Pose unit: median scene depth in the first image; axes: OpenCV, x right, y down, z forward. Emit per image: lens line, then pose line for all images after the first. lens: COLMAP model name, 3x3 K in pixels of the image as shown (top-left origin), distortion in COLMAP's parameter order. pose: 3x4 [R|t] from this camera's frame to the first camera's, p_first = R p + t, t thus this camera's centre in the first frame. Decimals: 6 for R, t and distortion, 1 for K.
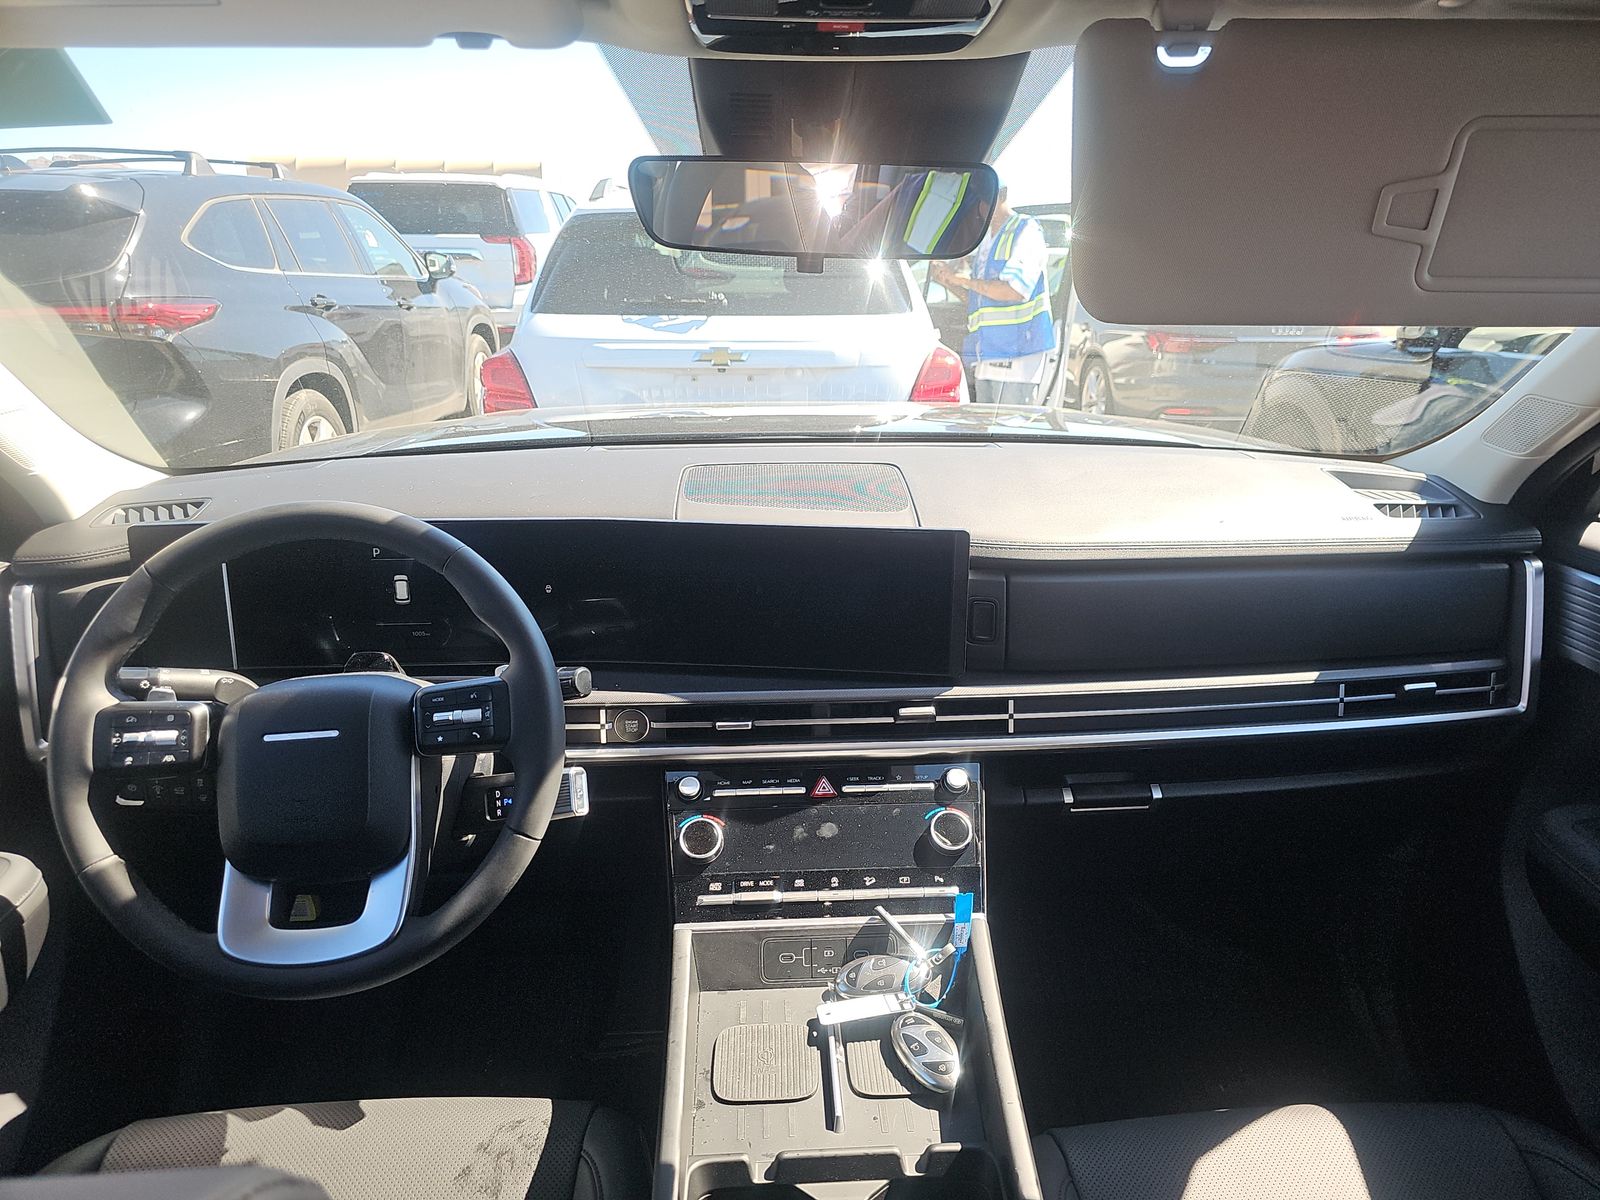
lens RADIAL K [[993.8, 0, 799.8], [0, 993.8, 687.5], [0, 0, 1]] dist [-0.016329, -0.003476]
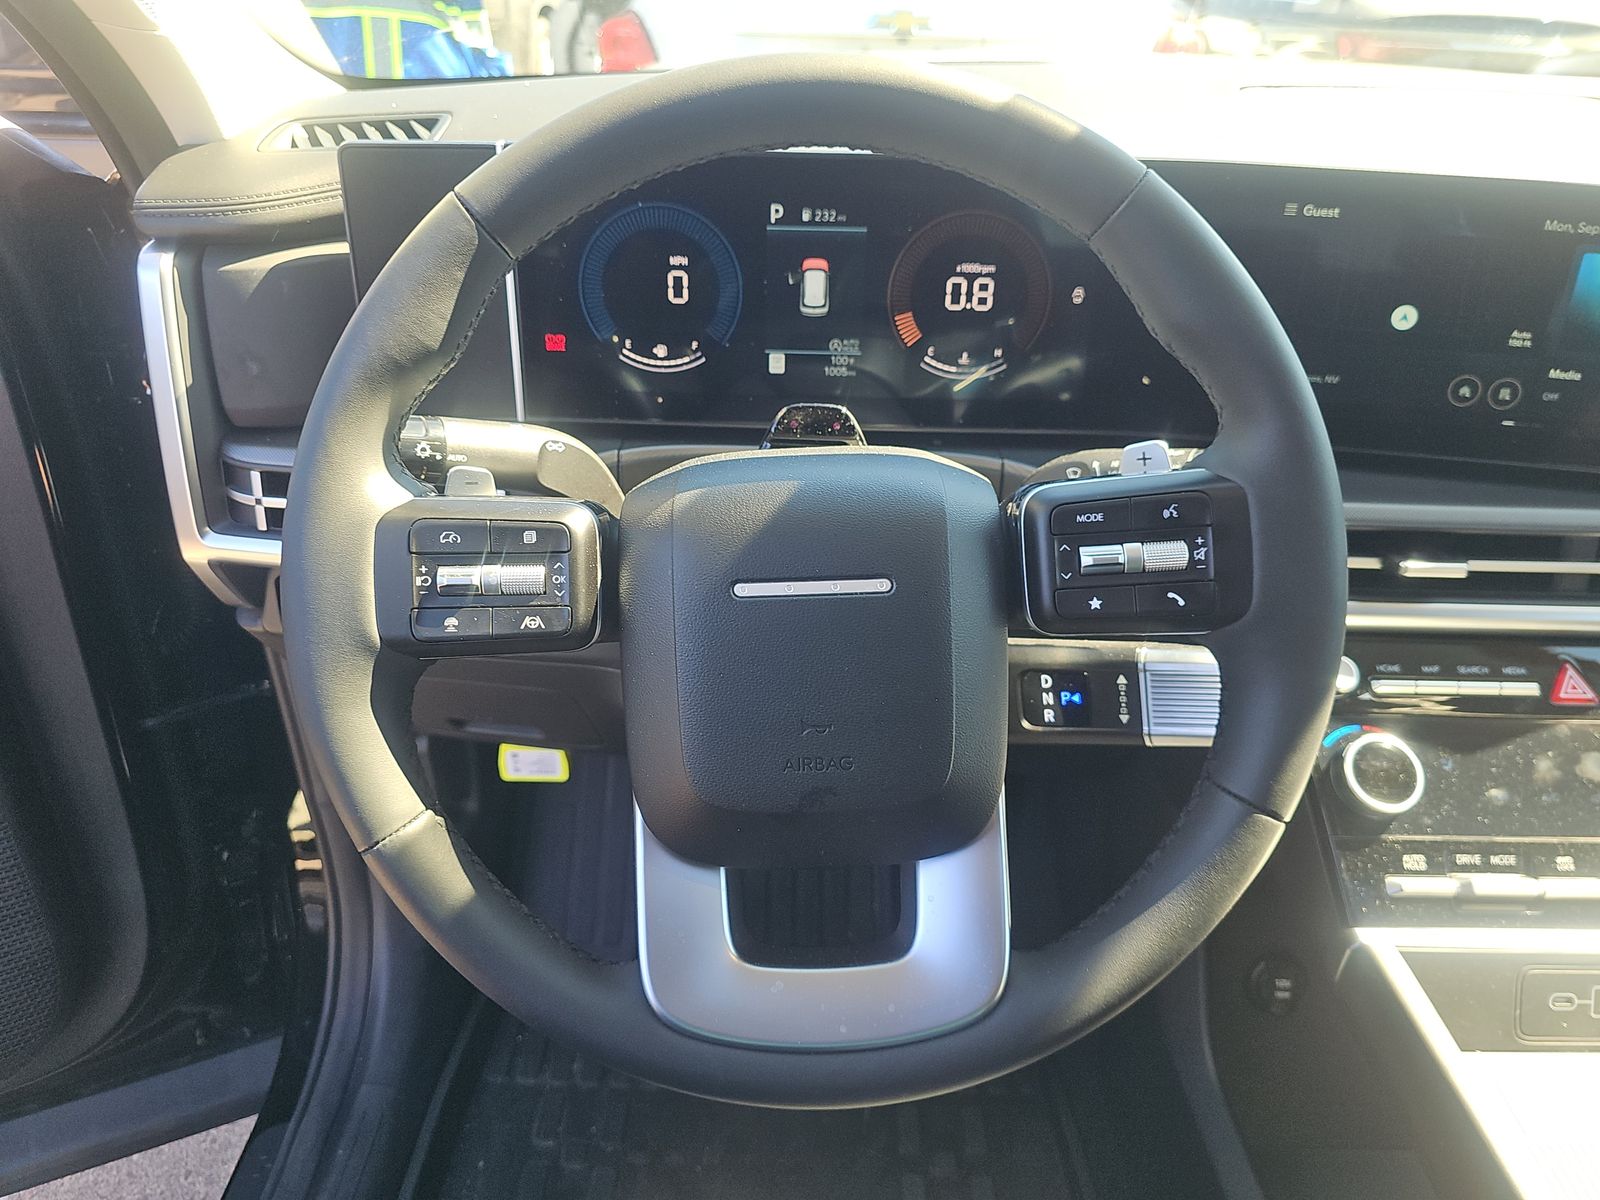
lens RADIAL K [[993.8, 0, 799.8], [0, 993.8, 687.5], [0, 0, 1]] dist [-0.016329, -0.003476]
pose [[0.996682, 0.056012, -0.059051, -0.431319], [-0.040860, 0.971819, 0.232158, -0.011485], [0.070390, -0.228975, 0.970884, 0.485717]]
